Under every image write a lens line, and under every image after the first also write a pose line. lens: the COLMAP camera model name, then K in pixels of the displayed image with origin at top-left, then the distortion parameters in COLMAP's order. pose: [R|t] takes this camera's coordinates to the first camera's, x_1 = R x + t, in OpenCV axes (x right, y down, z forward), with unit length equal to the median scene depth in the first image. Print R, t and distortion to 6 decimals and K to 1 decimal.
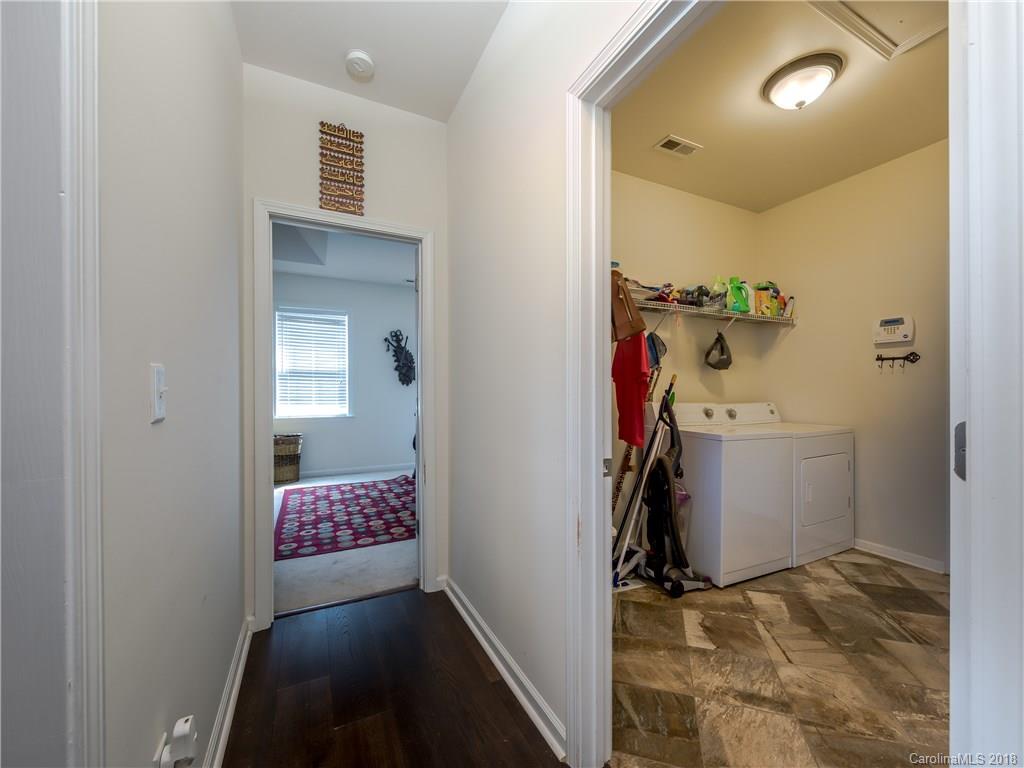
lens RADIAL K [[420.6, 0, 510.2], [0, 420.6, 390.1], [0, 0, 1]] dist [0.001949, -0.000326]
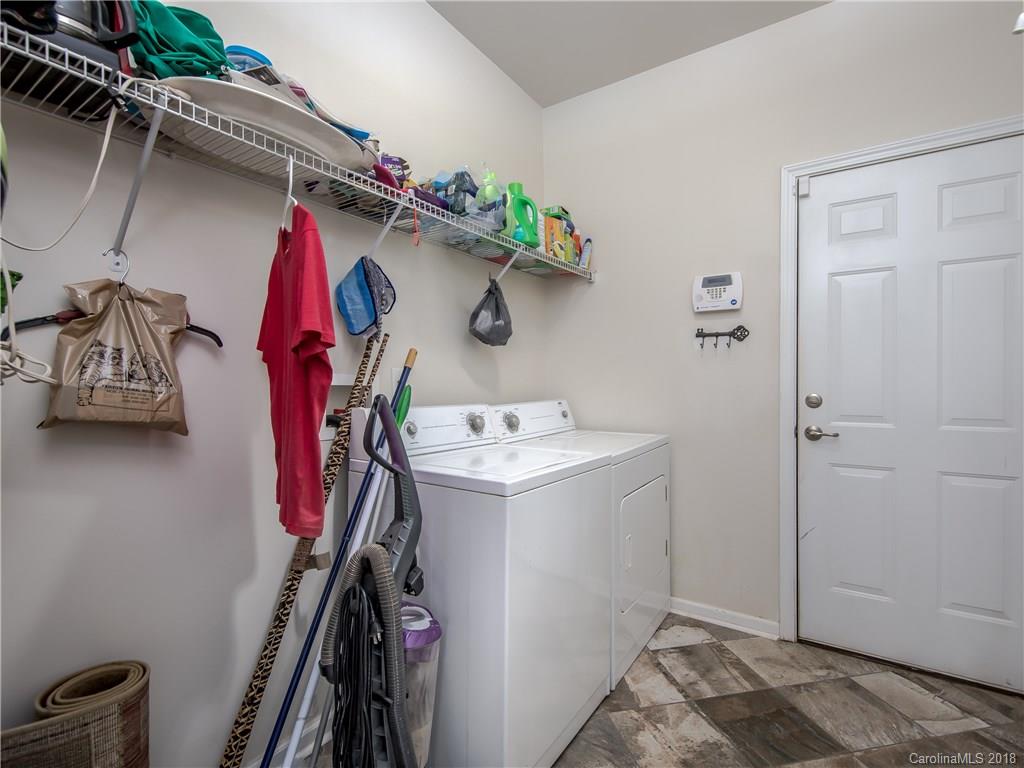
lens RADIAL K [[475.9, 0, 513.2], [0, 475.9, 381.3], [0, 0, 1]] dist [0.001992, 0.000164]
pose [[0.865075, -0.005094, 0.501616, 0.227217], [0.003819, 0.999986, 0.003568, -0.001754], [-0.501627, -0.001171, 0.865083, 0.492320]]
